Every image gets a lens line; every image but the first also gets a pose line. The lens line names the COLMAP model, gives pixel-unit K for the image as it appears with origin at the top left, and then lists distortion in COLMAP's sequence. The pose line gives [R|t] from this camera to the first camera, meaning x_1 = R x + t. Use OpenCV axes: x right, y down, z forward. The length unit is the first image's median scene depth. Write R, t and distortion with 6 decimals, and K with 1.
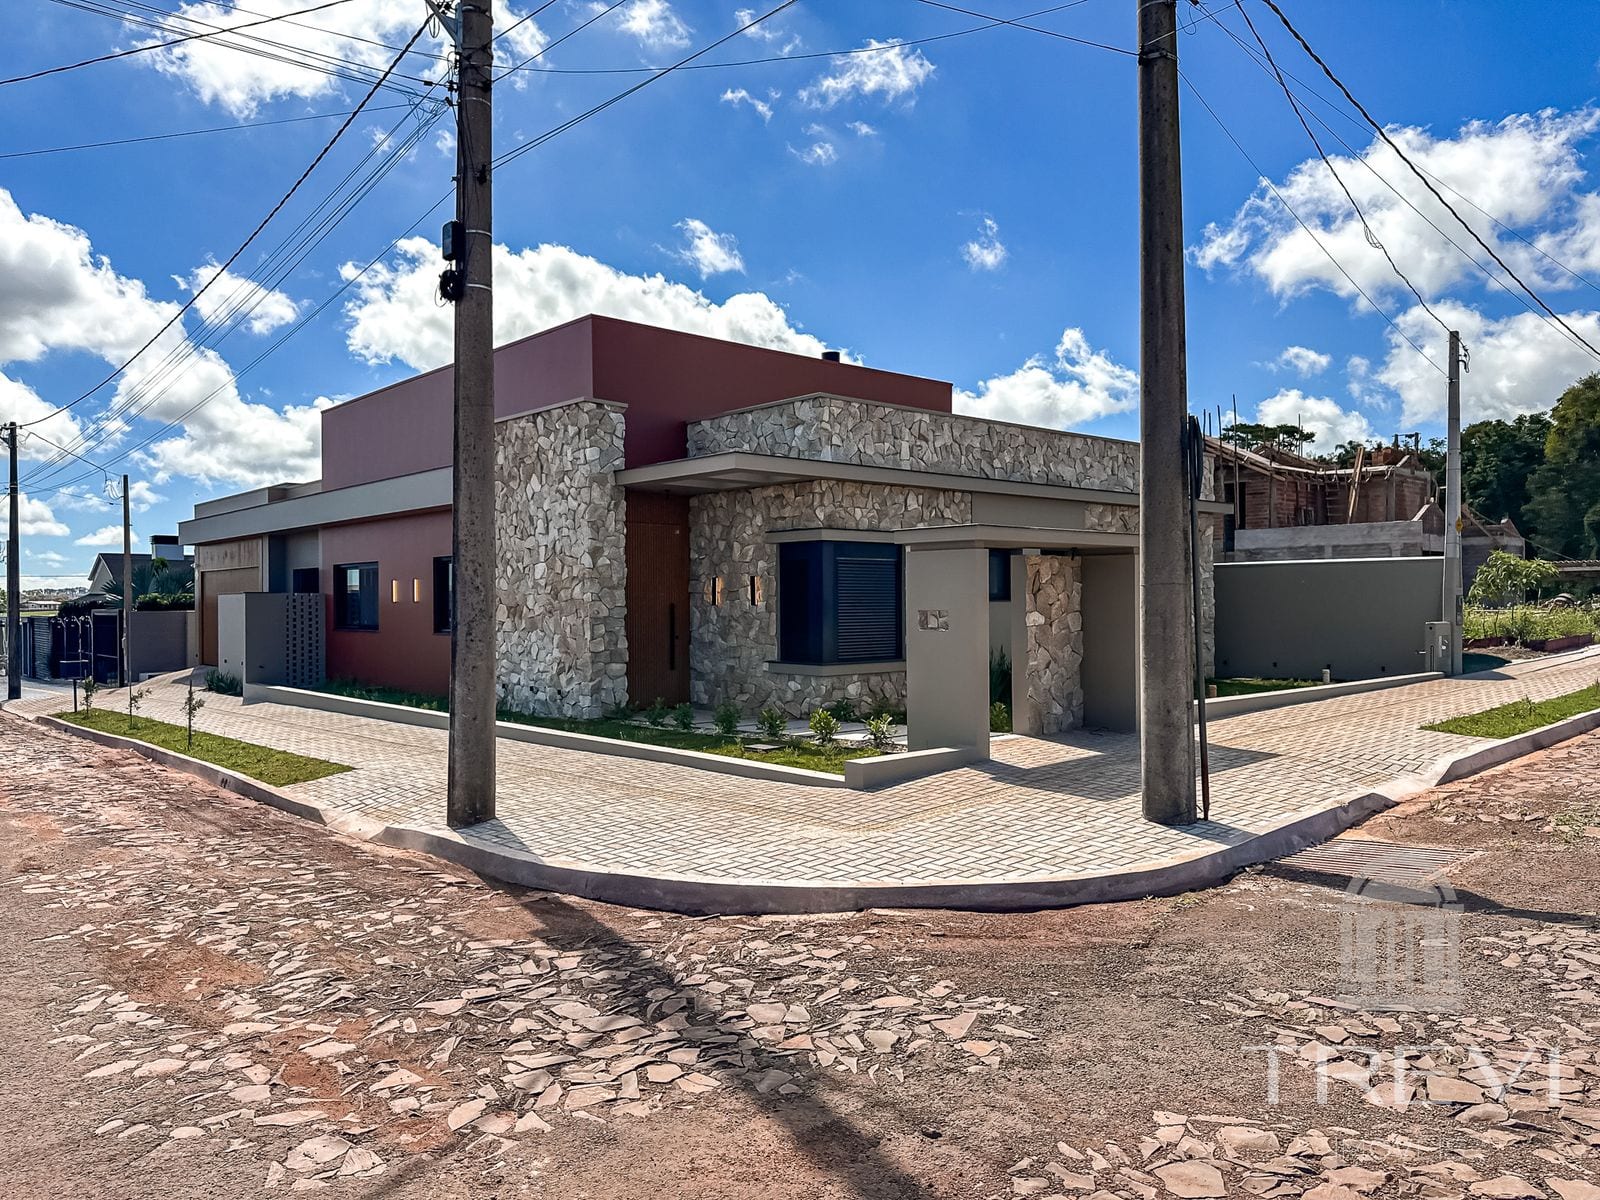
lens RADIAL K [[1114.2, 0, 830.7], [0, 1114.2, 608.7], [0, 0, 1]] dist [0.068990, -0.051234]
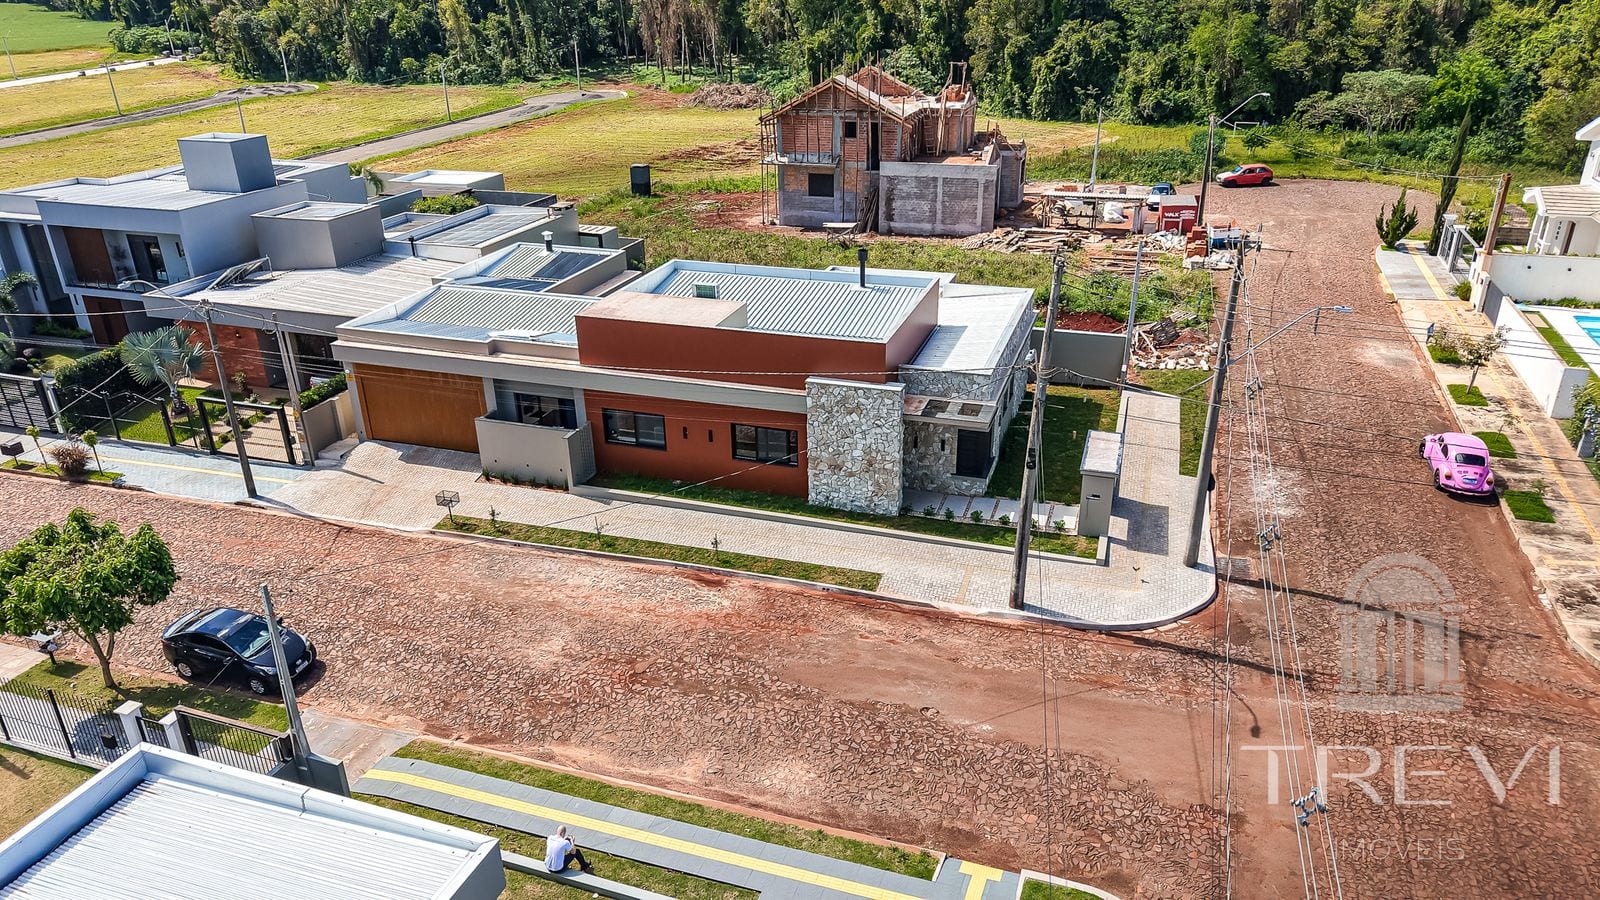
lens RADIAL K [[1064.2, 0, 802.7], [0, 1064.2, 451.2], [0, 0, 1]] dist [0.017459, -0.015701]
pose [[0.878692, -0.205870, 0.430718, -1.261369], [0.017334, 0.915400, 0.402171, -0.886030], [-0.477074, -0.345919, 0.807923, -0.644027]]
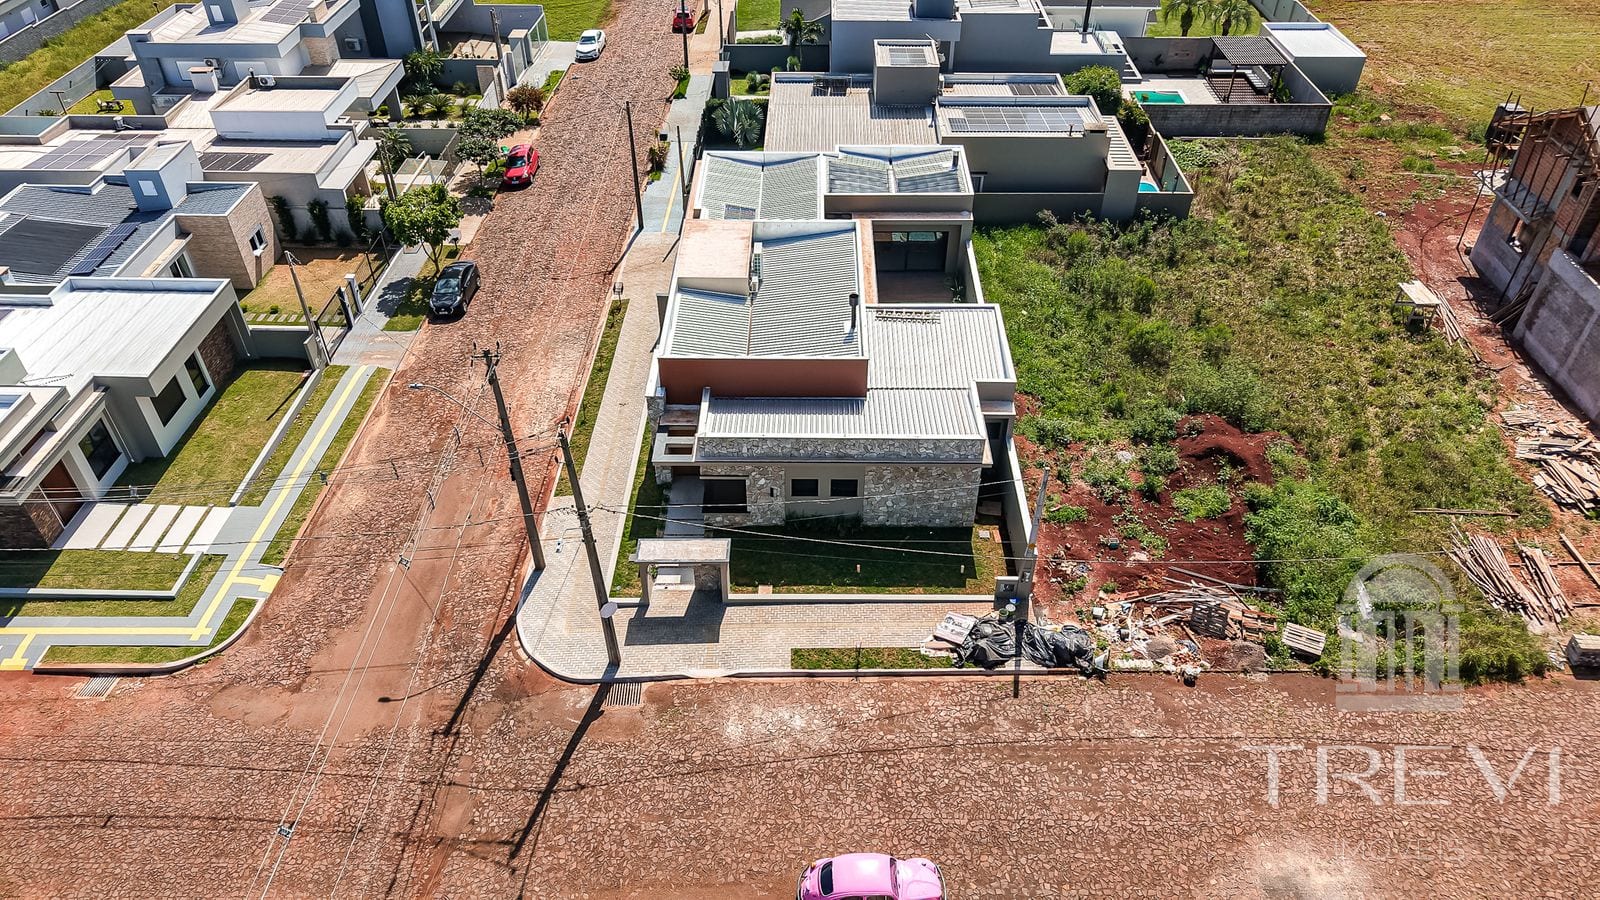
lens RADIAL K [[1064.2, 0, 802.2], [0, 1064.2, 454.0], [0, 0, 1]] dist [0.017459, -0.015701]
pose [[0.730850, 0.436125, -0.525027, 1.423085], [-0.007823, 0.774529, 0.632490, -1.651214], [0.682494, -0.458148, 0.569476, -0.283794]]
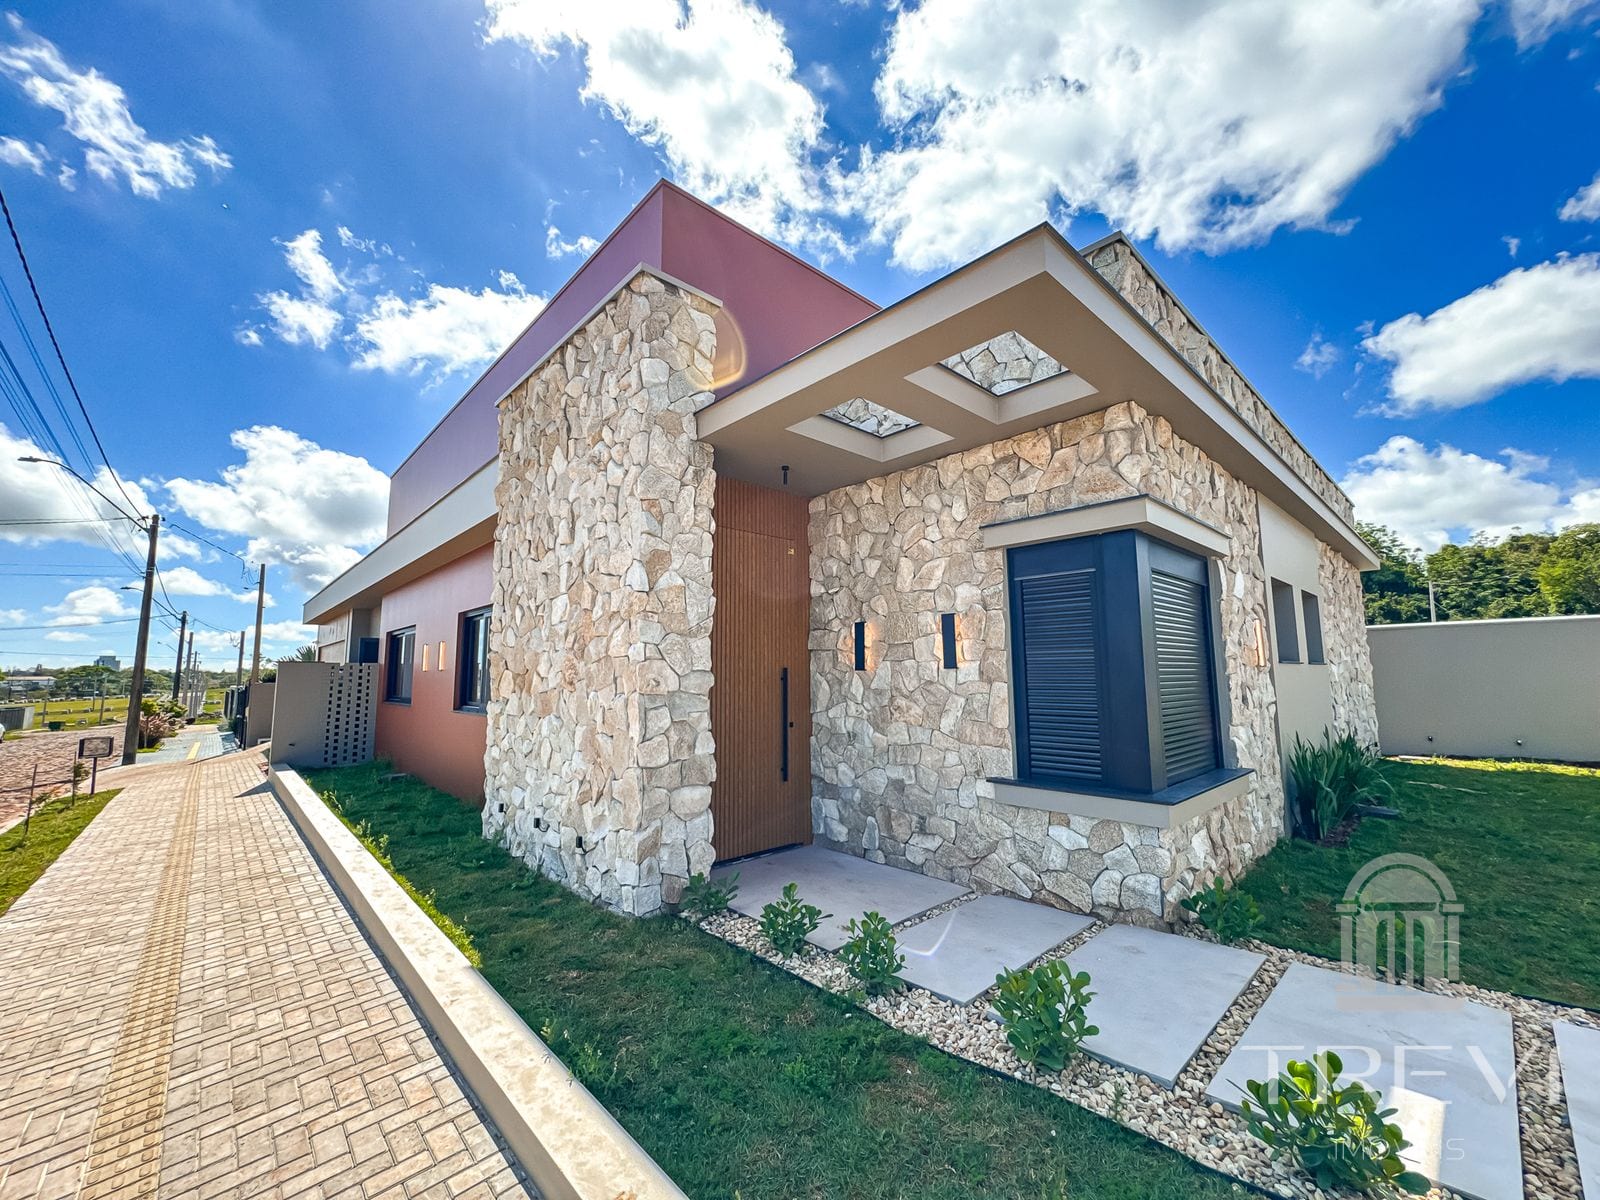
lens RADIAL K [[649.5, 0, 801.4], [0, 649.5, 604.7], [0, 0, 1]] dist [-0.008259, 0.002181]
pose [[0.999986, -0.003814, -0.003647, -0.136829], [0.003366, 0.993285, -0.115640, 0.002066], [0.004063, 0.115627, 0.993284, 0.677628]]
